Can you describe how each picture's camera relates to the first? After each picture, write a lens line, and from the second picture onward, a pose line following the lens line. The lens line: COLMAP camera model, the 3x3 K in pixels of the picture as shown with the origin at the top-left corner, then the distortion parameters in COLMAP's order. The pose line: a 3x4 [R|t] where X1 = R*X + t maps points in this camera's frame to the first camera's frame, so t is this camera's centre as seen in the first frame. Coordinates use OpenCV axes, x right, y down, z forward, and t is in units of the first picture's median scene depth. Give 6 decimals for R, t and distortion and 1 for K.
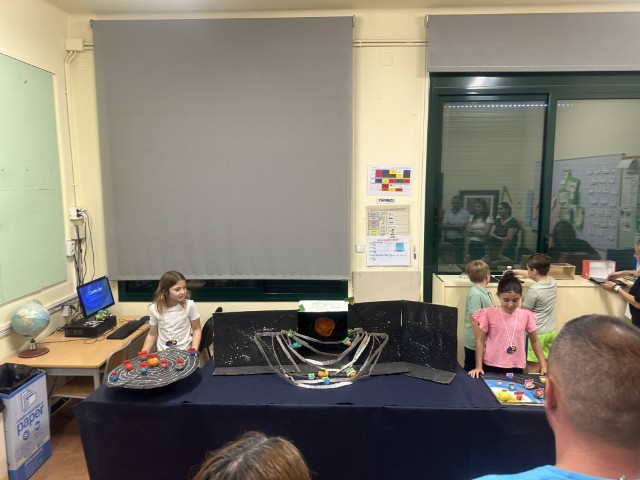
lens RADIAL K [[461.5, 0, 320.0], [0, 461.5, 240.0], [0, 0, 1]] dist [0.127326, -0.161153]
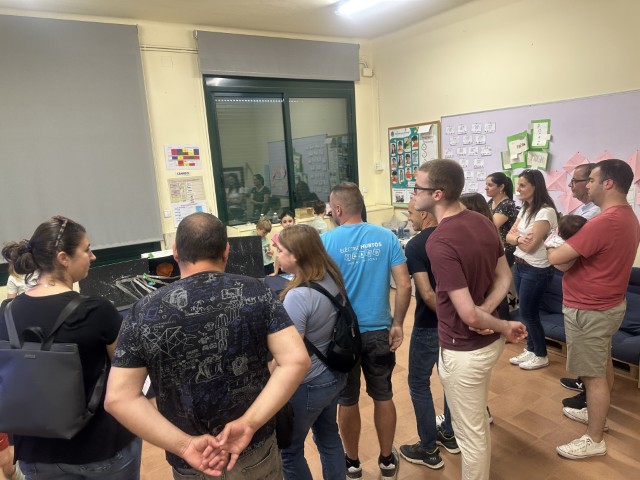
lens RADIAL K [[436.8, 0, 320.0], [0, 436.8, 240.0], [0, 0, 1]] dist [0.080430, -0.126503]
pose [[0.839700, -0.151503, 0.521489, -0.198570], [0.128628, 0.988457, 0.080050, 0.046114], [-0.527597, -0.000140, 0.849494, -0.218532]]
